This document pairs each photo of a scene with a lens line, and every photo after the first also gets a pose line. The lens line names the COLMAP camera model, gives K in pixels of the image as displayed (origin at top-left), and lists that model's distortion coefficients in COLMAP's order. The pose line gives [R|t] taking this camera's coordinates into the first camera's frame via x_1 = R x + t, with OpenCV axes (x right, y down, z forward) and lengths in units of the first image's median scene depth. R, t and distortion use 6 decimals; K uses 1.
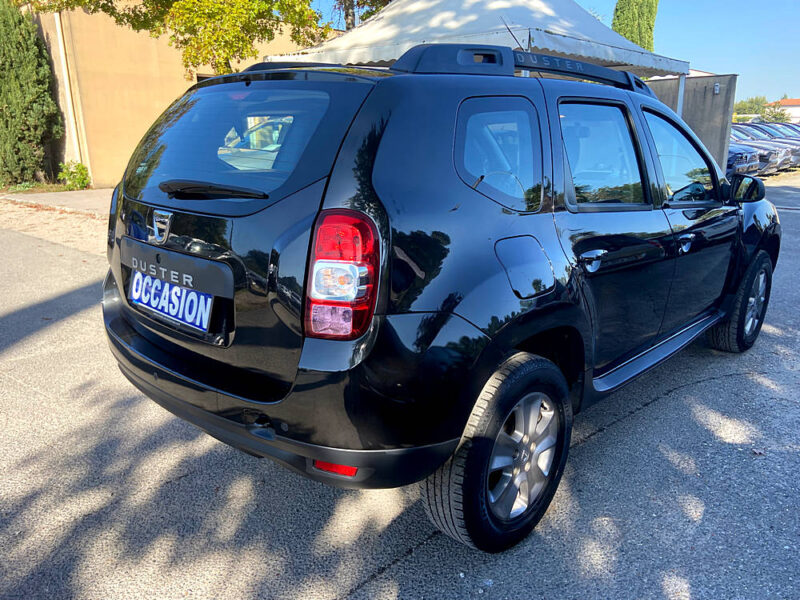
lens RADIAL K [[597.7, 0, 404.4], [0, 597.7, 298.8], [0, 0, 1]] dist [0.076052, -0.094487]
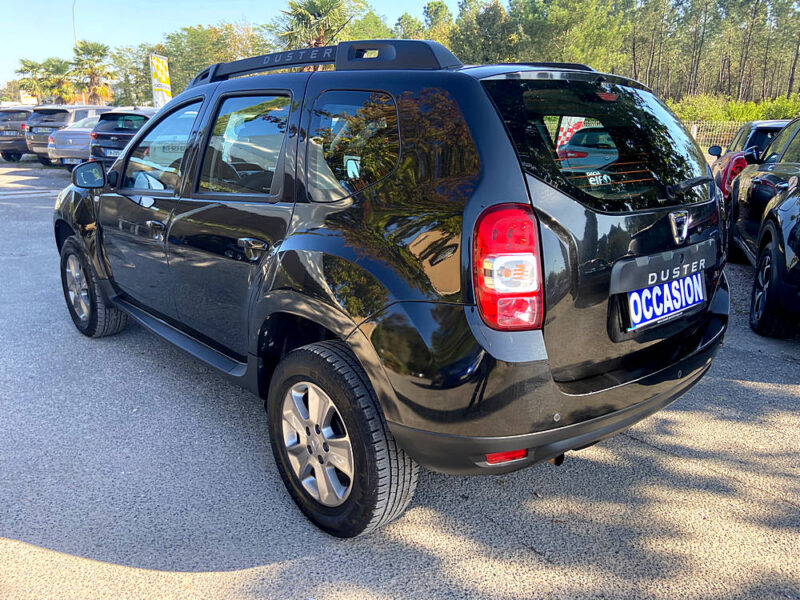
lens RADIAL K [[597.7, 0, 400.7], [0, 597.7, 302.4], [0, 0, 1]] dist [0.076052, -0.094487]
pose [[0.091508, -0.271454, 0.958091, -1.382106], [0.238416, 0.940118, 0.243591, -0.341917], [-0.966842, 0.206134, 0.150747, 1.257215]]
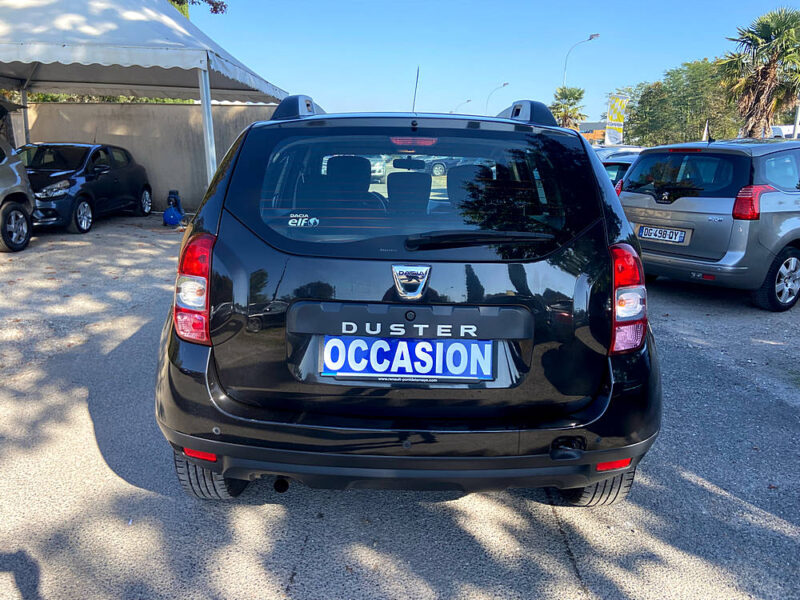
lens RADIAL K [[597.7, 0, 399.3], [0, 597.7, 295.0], [0, 0, 1]] dist [0.076052, -0.094487]
pose [[0.742024, -0.139003, 0.655804, -0.967182], [0.157839, 0.986990, 0.030611, -0.122379], [-0.651527, 0.080797, 0.754310, 0.302046]]
